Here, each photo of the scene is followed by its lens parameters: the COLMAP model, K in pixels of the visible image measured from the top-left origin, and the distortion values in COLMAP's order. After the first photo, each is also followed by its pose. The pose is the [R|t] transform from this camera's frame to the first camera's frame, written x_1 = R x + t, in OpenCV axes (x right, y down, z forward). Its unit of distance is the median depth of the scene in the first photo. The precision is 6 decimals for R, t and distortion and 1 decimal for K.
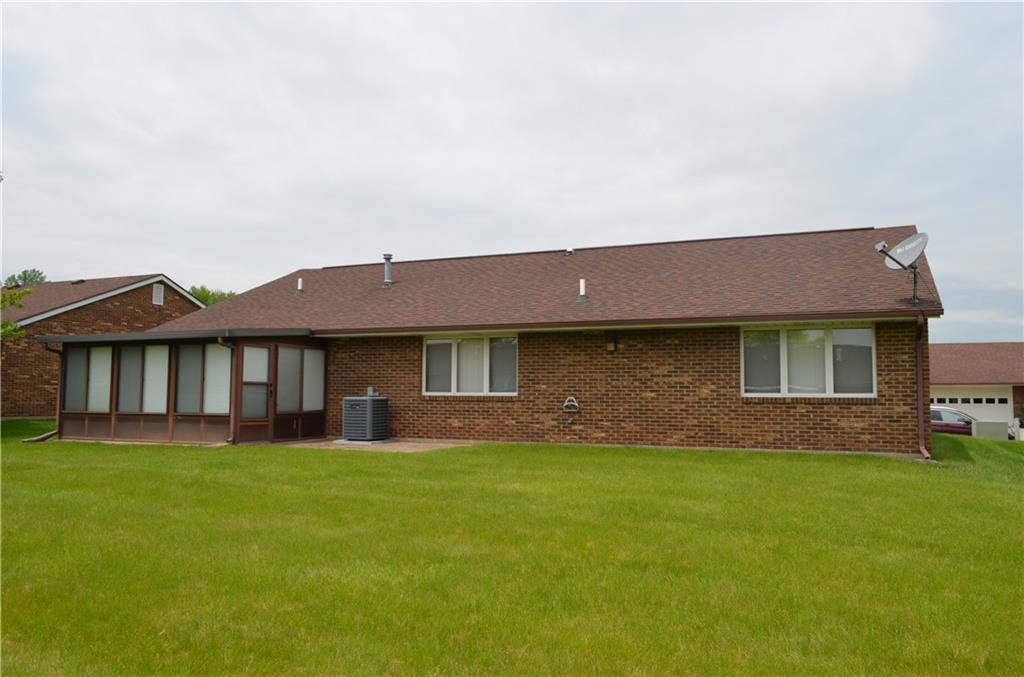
lens RADIAL K [[791.8, 0, 512.3], [0, 791.8, 338.8], [0, 0, 1]] dist [-0.025932, 0.008310]
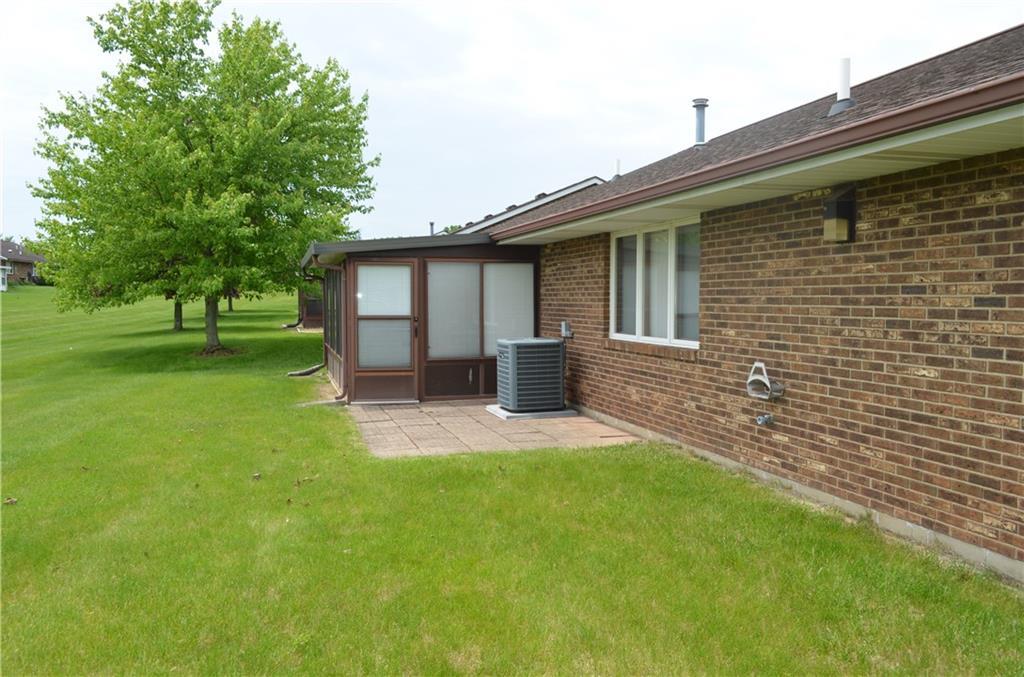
lens RADIAL K [[791.8, 0, 511.6], [0, 791.8, 338.0], [0, 0, 1]] dist [-0.025932, 0.008310]
pose [[0.634779, 0.032289, -0.772019, 0.302534], [0.059584, 0.994106, 0.090569, 0.017306], [0.770393, -0.103492, 0.629114, 0.647846]]
